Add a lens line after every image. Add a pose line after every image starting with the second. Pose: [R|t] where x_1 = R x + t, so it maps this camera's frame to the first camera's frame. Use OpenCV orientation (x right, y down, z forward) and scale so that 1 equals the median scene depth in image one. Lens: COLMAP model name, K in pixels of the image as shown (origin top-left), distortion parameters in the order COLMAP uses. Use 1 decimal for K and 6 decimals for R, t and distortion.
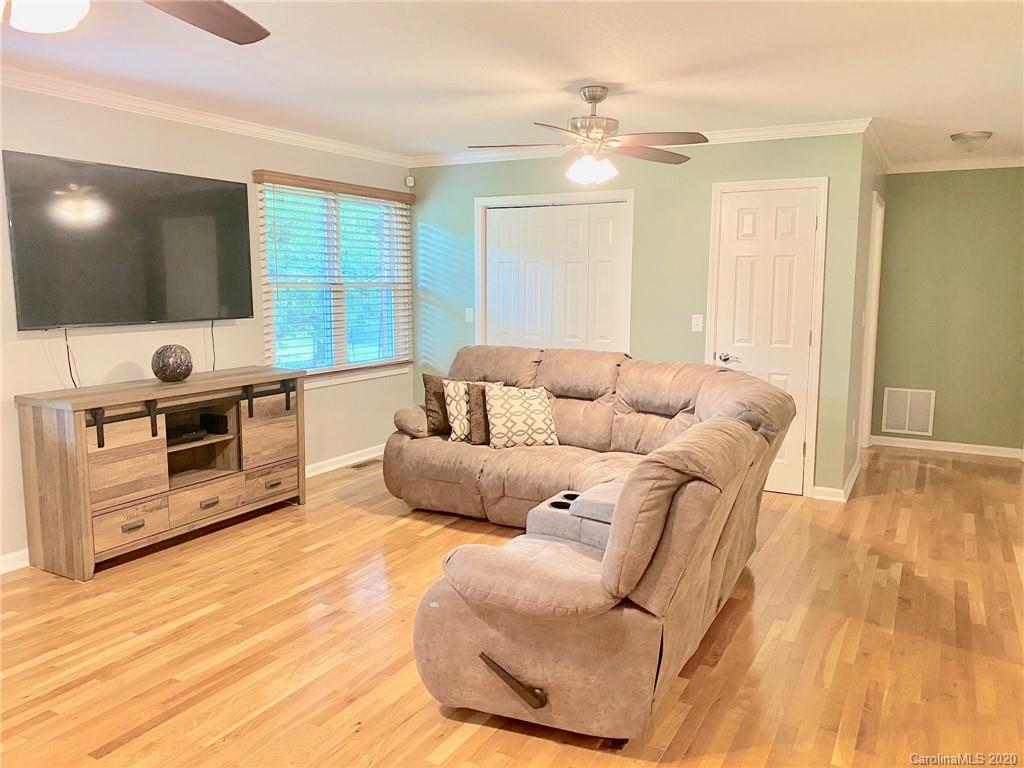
lens RADIAL K [[784.7, 0, 510.7], [0, 784.7, 387.3], [0, 0, 1]] dist [0.049349, -0.073935]
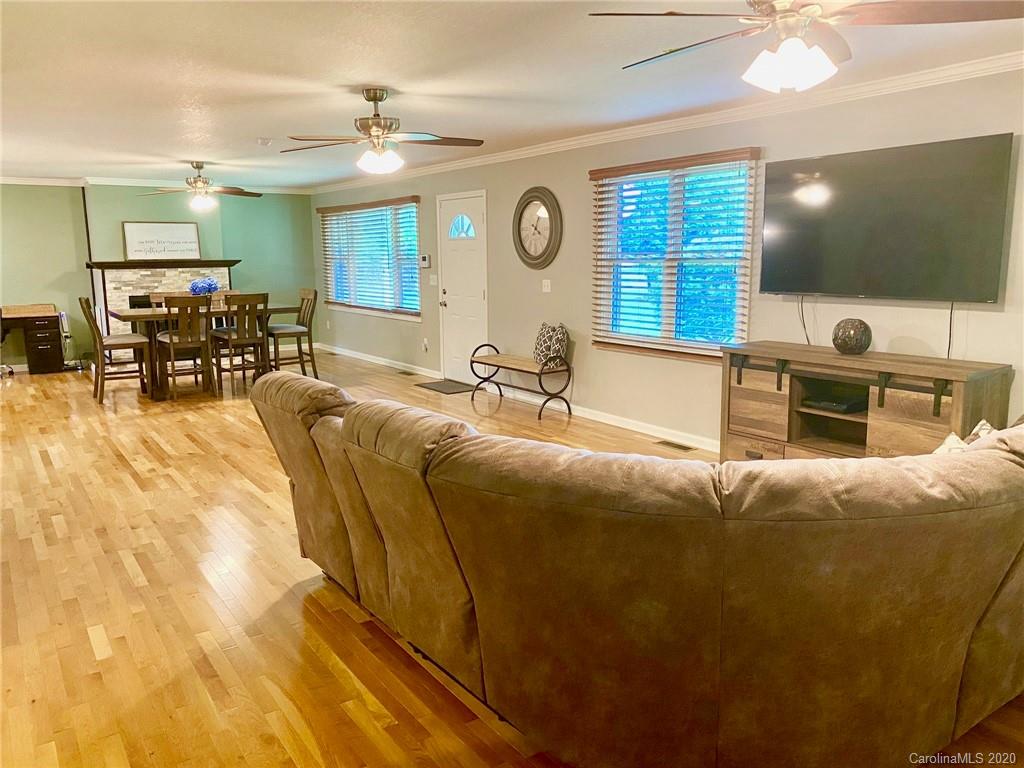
lens RADIAL K [[784.7, 0, 504.3], [0, 784.7, 400.2], [0, 0, 1]] dist [0.049349, -0.073935]
pose [[-0.466300, 0.157017, -0.870580, 0.653632], [-0.117577, 0.964390, 0.236913, -0.132302], [0.876778, 0.212833, -0.431233, 0.998862]]
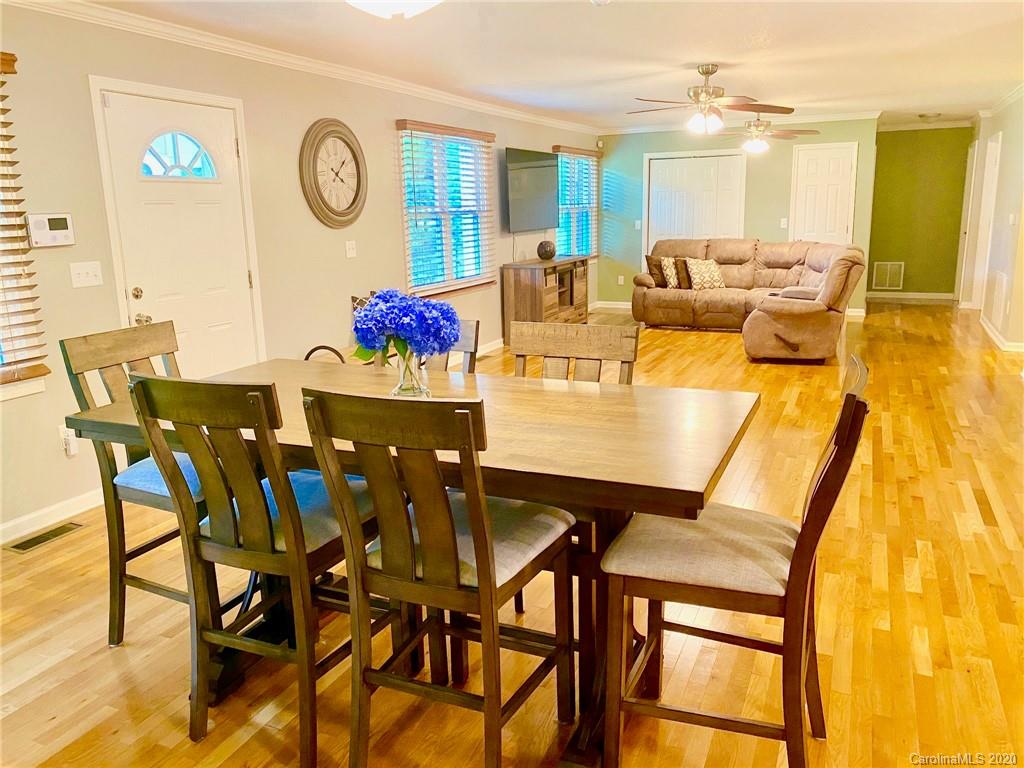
lens RADIAL K [[784.7, 0, 515.5], [0, 784.7, 387.0], [0, 0, 1]] dist [0.049349, -0.073935]
pose [[0.996082, -0.047114, 0.074835, -0.630678], [0.040349, 0.995172, 0.089474, 0.125431], [-0.078689, -0.086104, 0.993174, -0.932661]]
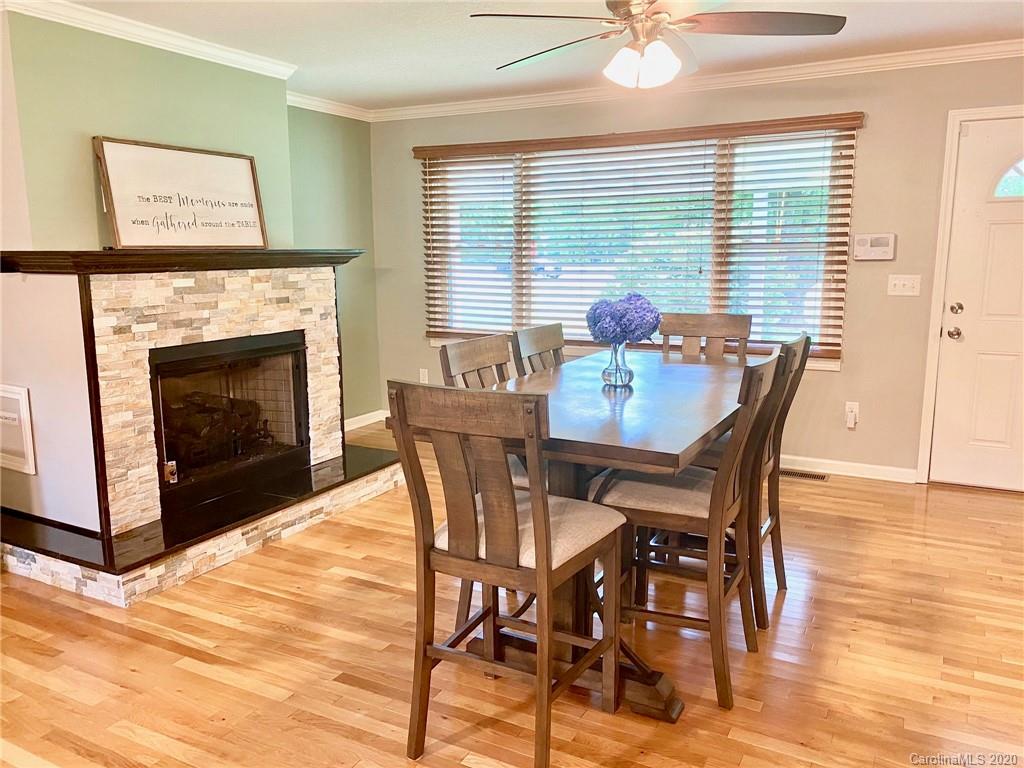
lens RADIAL K [[784.7, 0, 508.5], [0, 784.7, 377.4], [0, 0, 1]] dist [0.049349, -0.073935]
pose [[-0.000790, 0.152871, -0.988246, -0.039194], [-0.130221, 0.979815, 0.151671, 0.089884], [0.991485, 0.128810, 0.019133, -0.545829]]
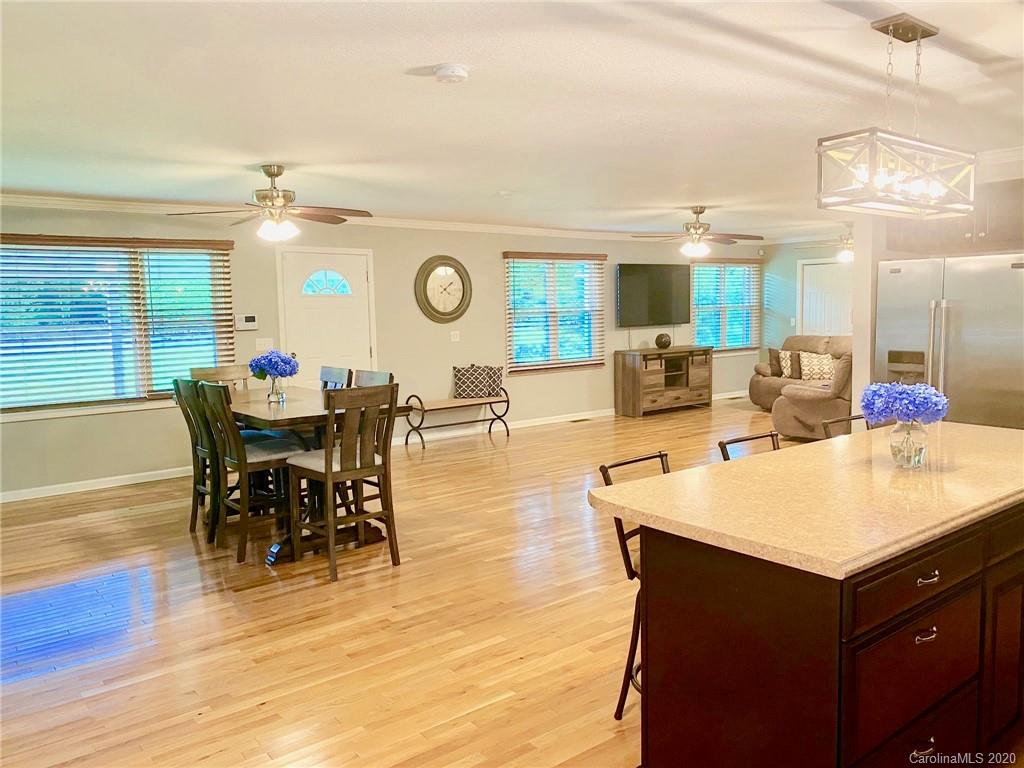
lens RADIAL K [[784.7, 0, 510.3], [0, 784.7, 384.9], [0, 0, 1]] dist [0.049349, -0.073935]
pose [[0.921185, 0.014657, -0.388849, 0.082162], [-0.027961, 0.999200, -0.028577, 0.178328], [0.388119, 0.037198, 0.920858, -1.350802]]
